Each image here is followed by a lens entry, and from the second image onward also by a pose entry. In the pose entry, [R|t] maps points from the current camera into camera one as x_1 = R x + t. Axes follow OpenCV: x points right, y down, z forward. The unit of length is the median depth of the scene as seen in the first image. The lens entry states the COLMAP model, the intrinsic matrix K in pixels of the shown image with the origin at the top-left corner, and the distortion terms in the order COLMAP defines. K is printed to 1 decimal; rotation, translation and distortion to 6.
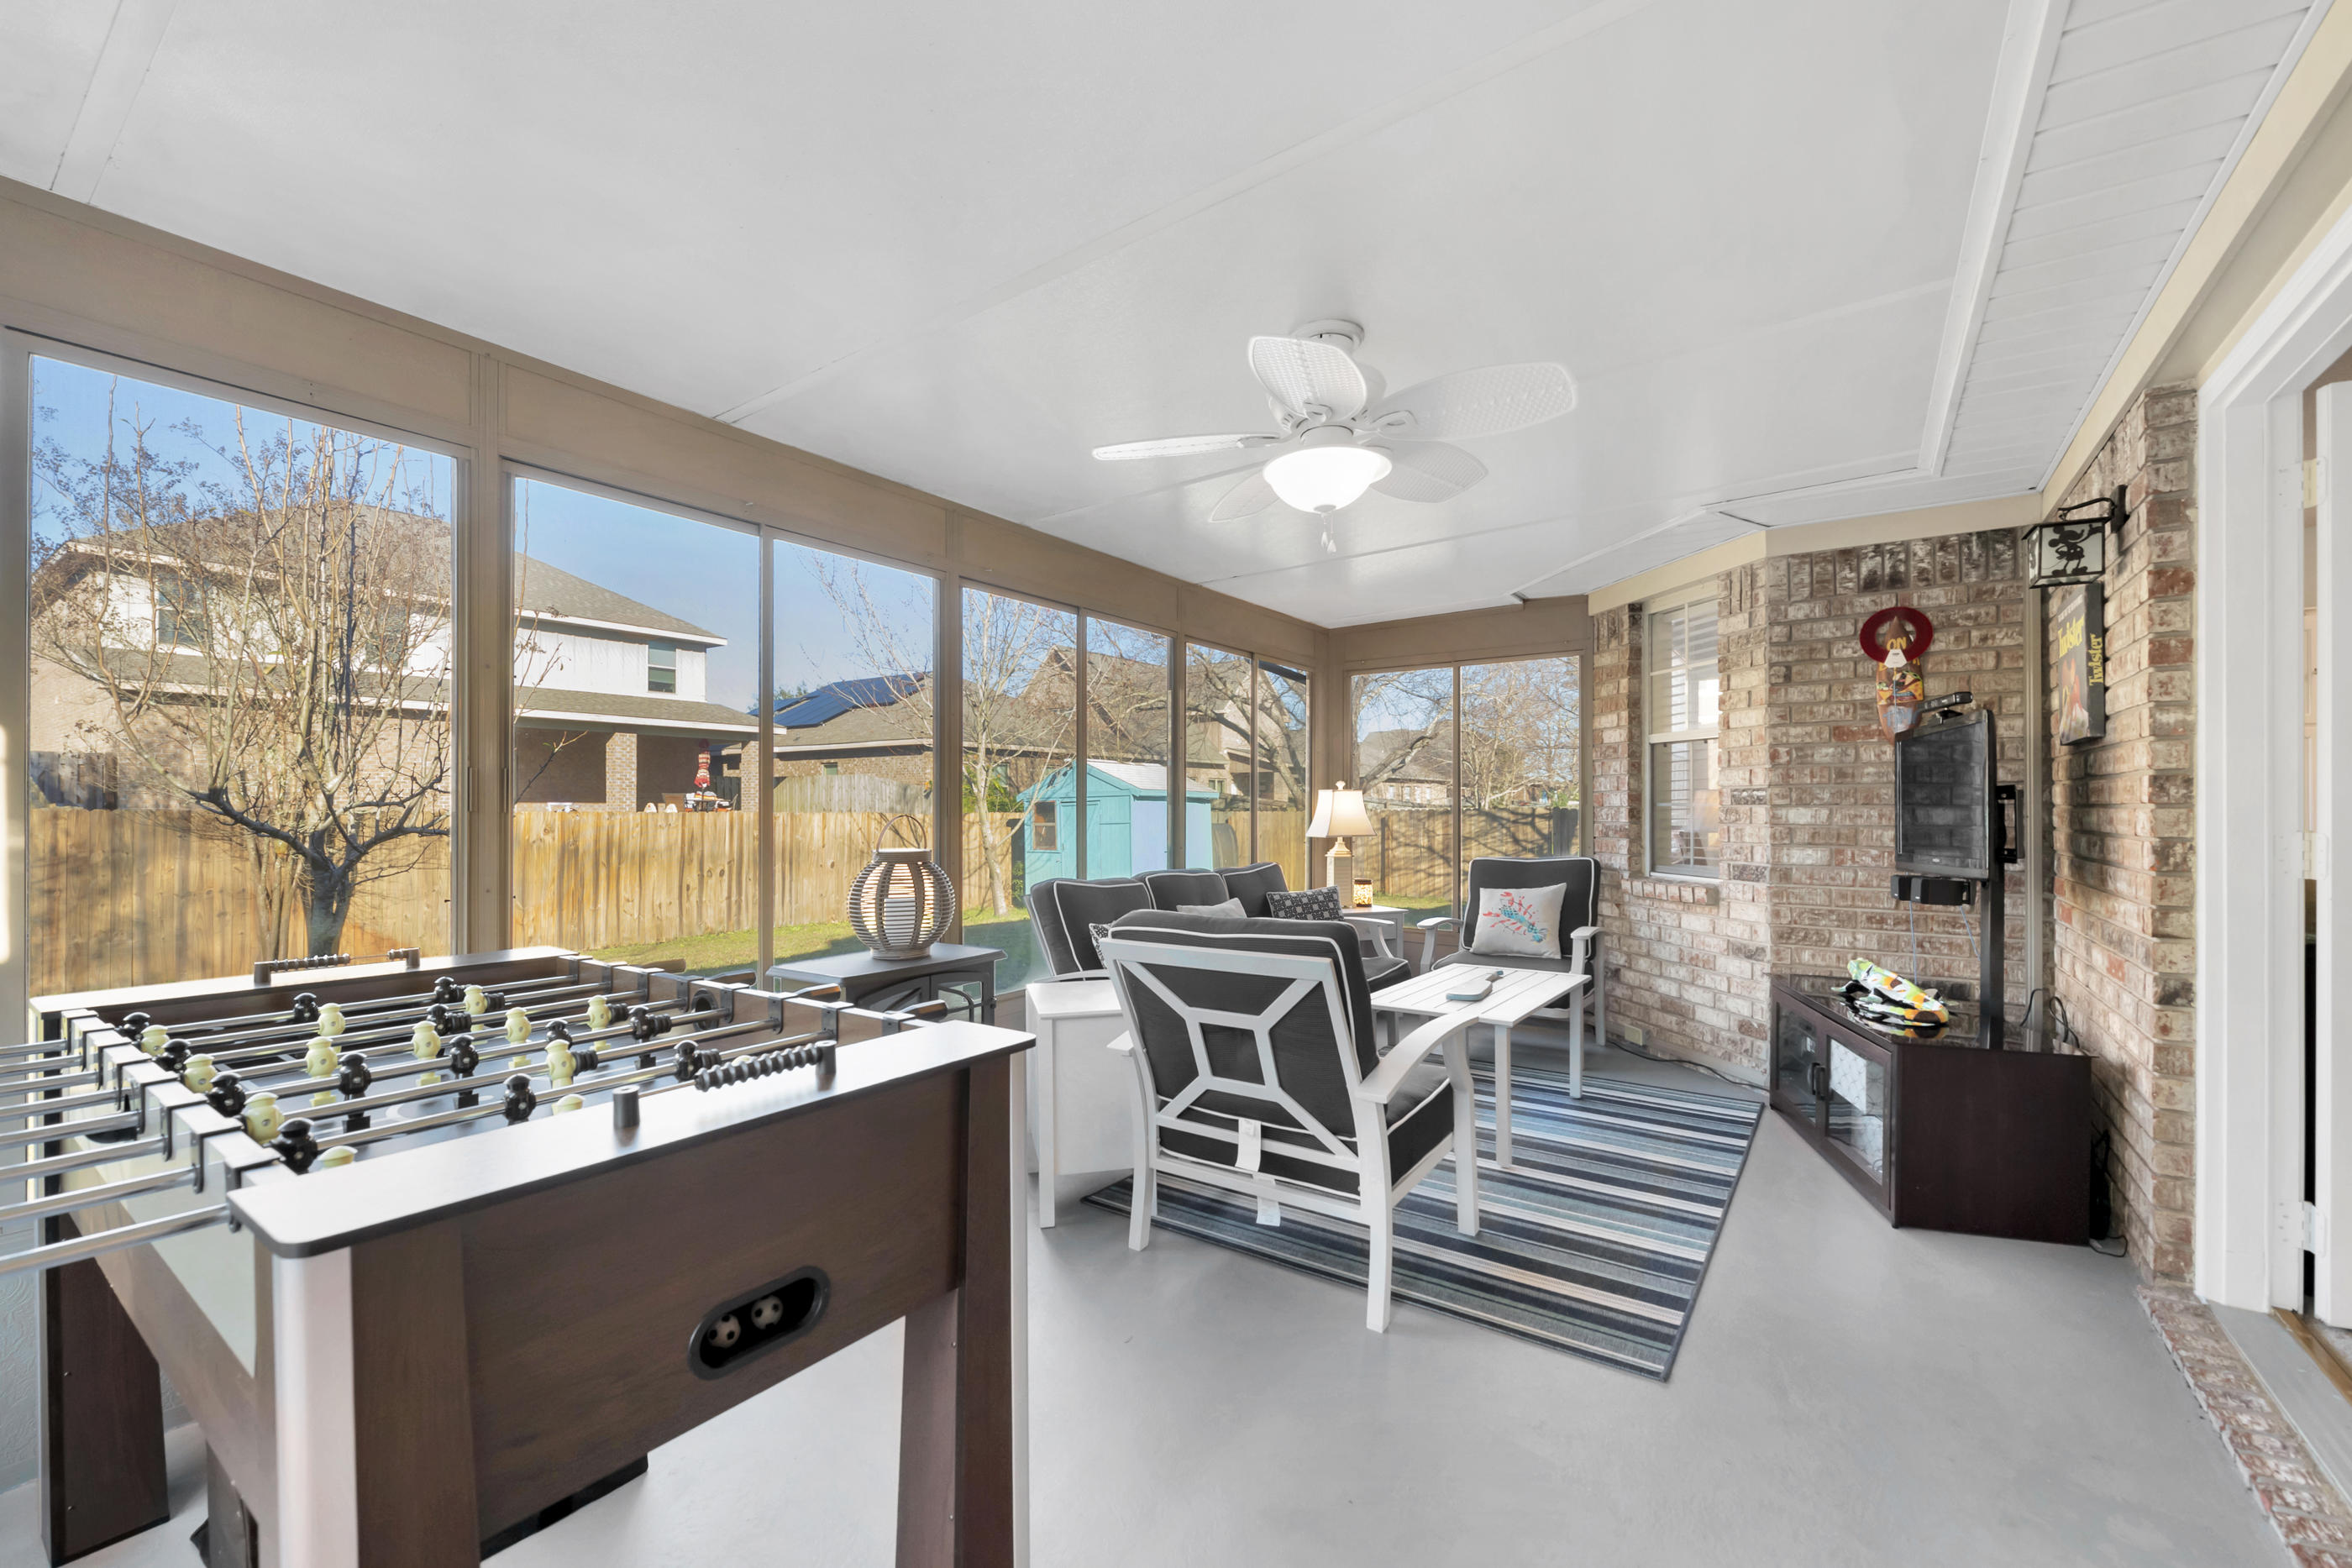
lens RADIAL K [[986.8, 0, 1170.8], [0, 986.8, 801.4], [0, 0, 1]] dist [-0.023287, -0.000348]
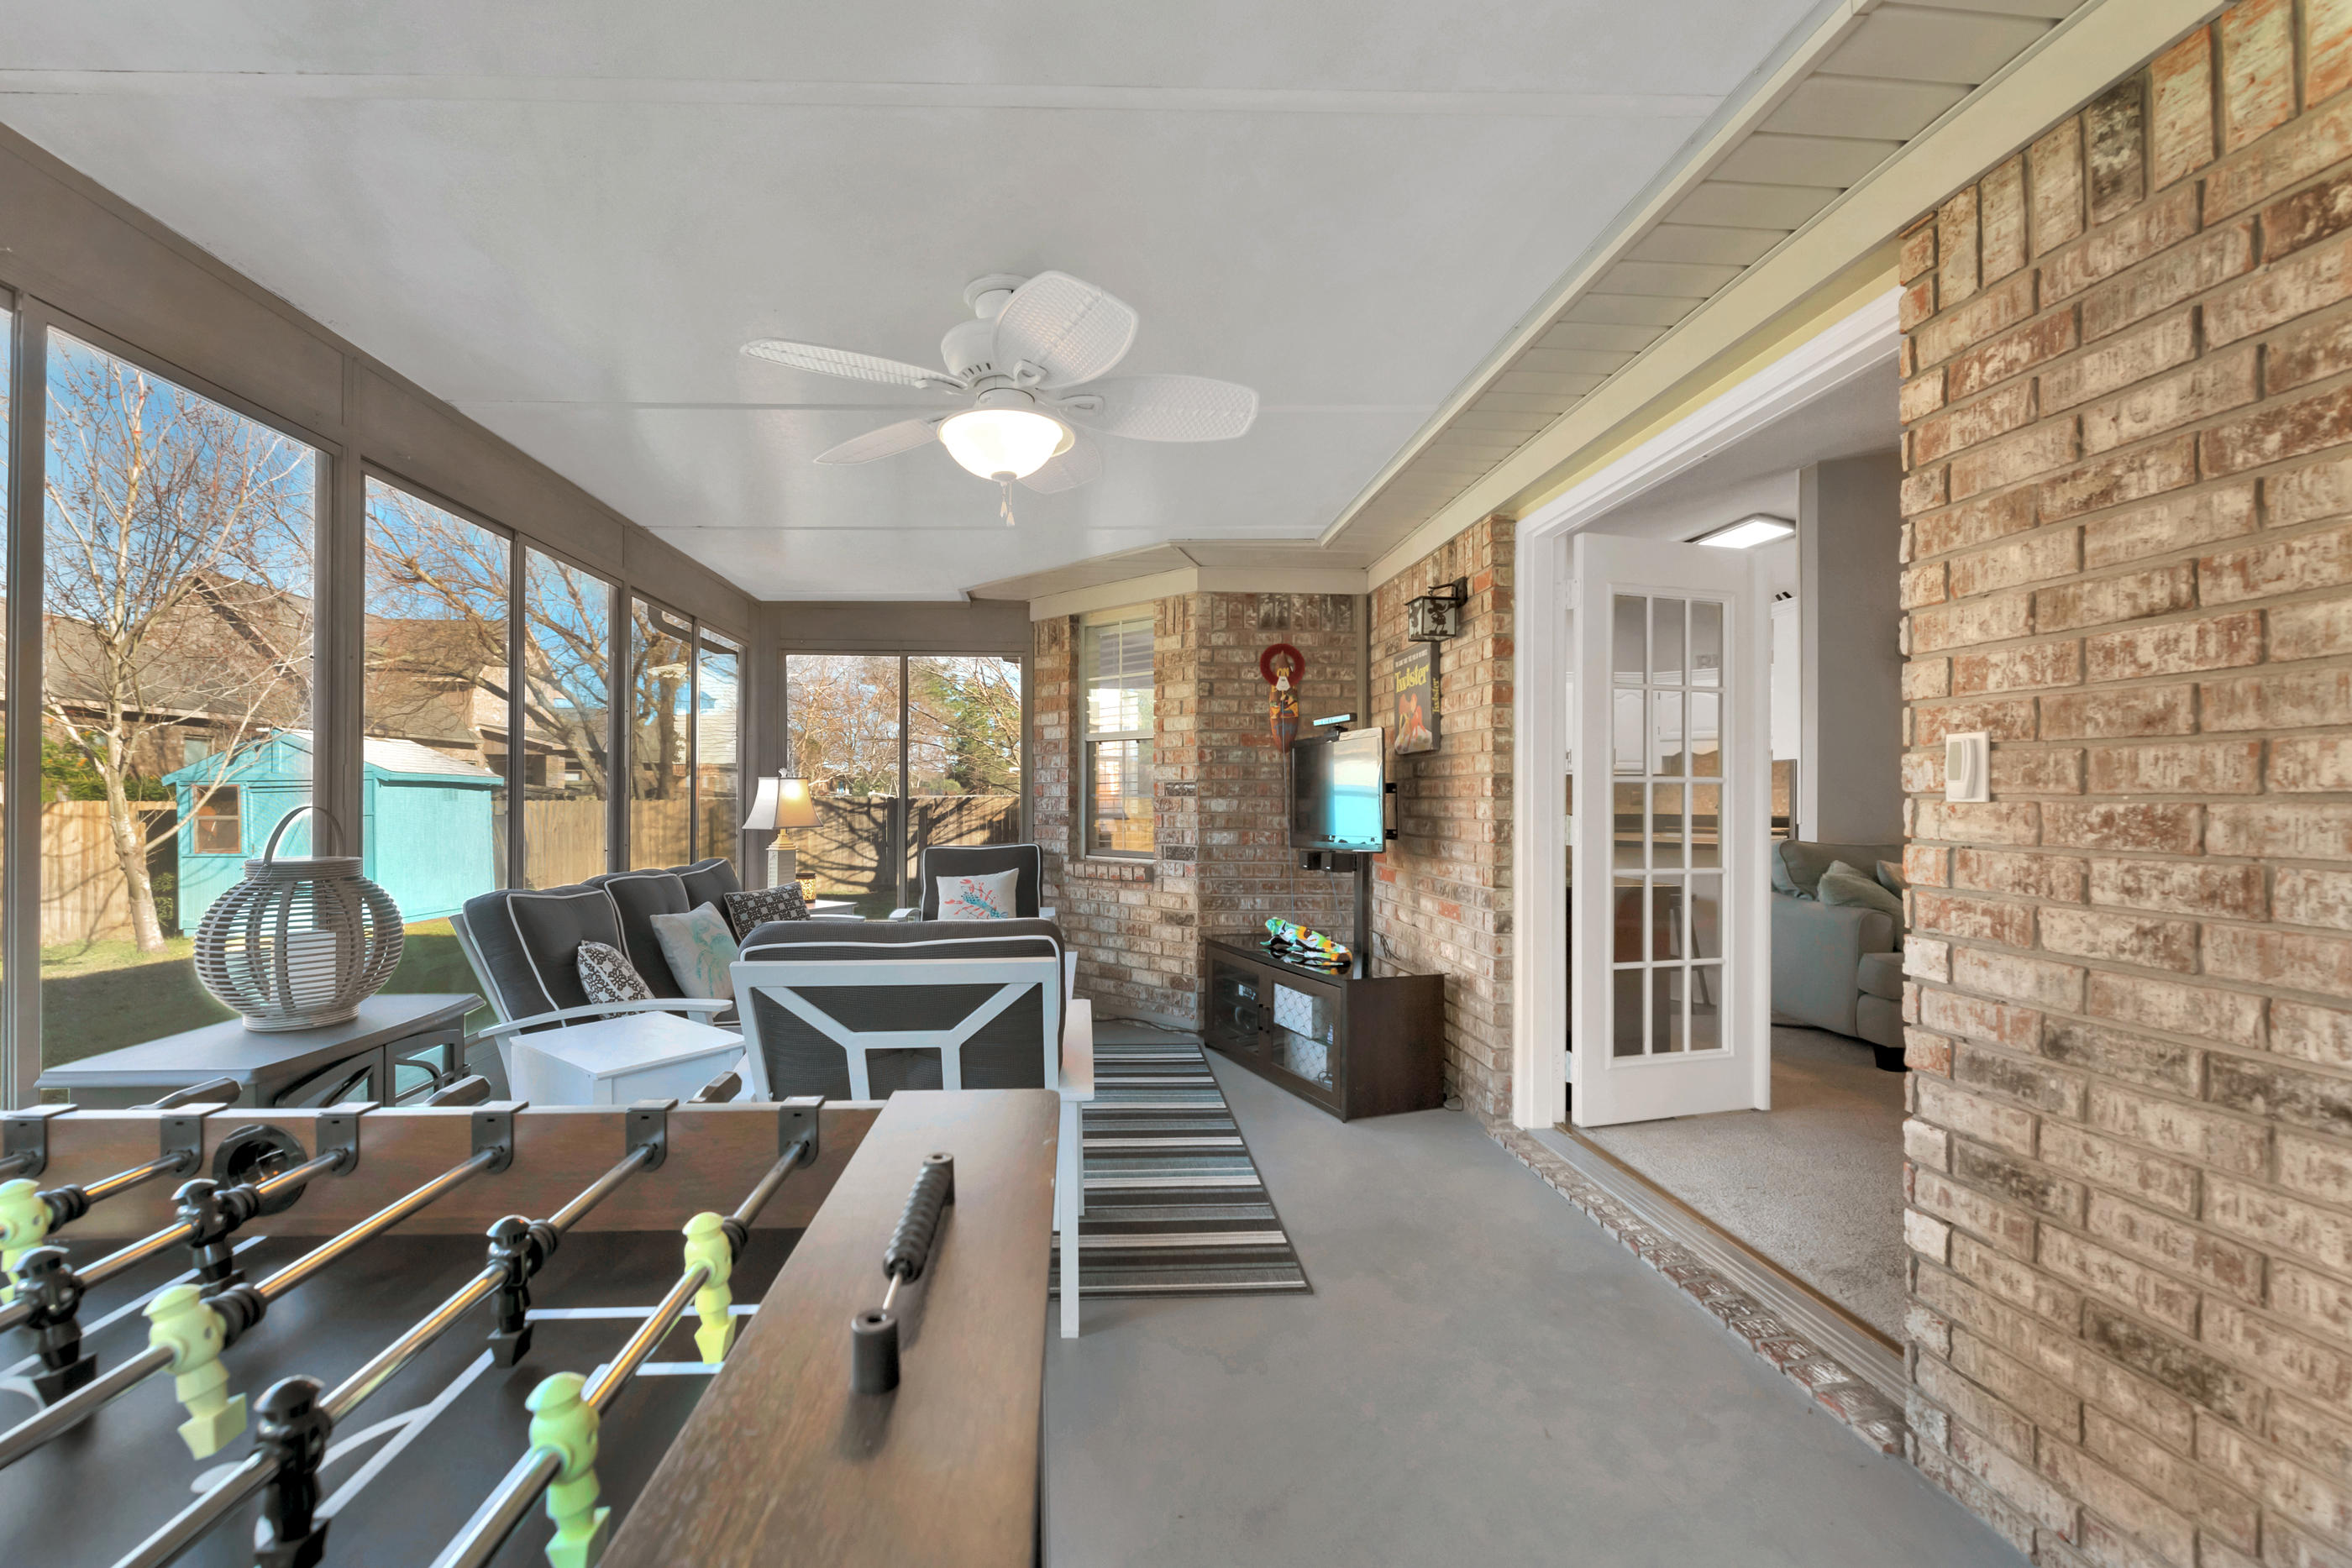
lens RADIAL K [[956.0, 0, 1168.4], [0, 956.0, 792.2], [0, 0, 1]] dist [-0.014073, -0.000147]
pose [[0.766795, 0.007893, 0.641844, -0.179281], [-0.008464, 0.999962, -0.002185, 0.001559], [-0.641837, -0.003757, 0.766832, 0.121011]]
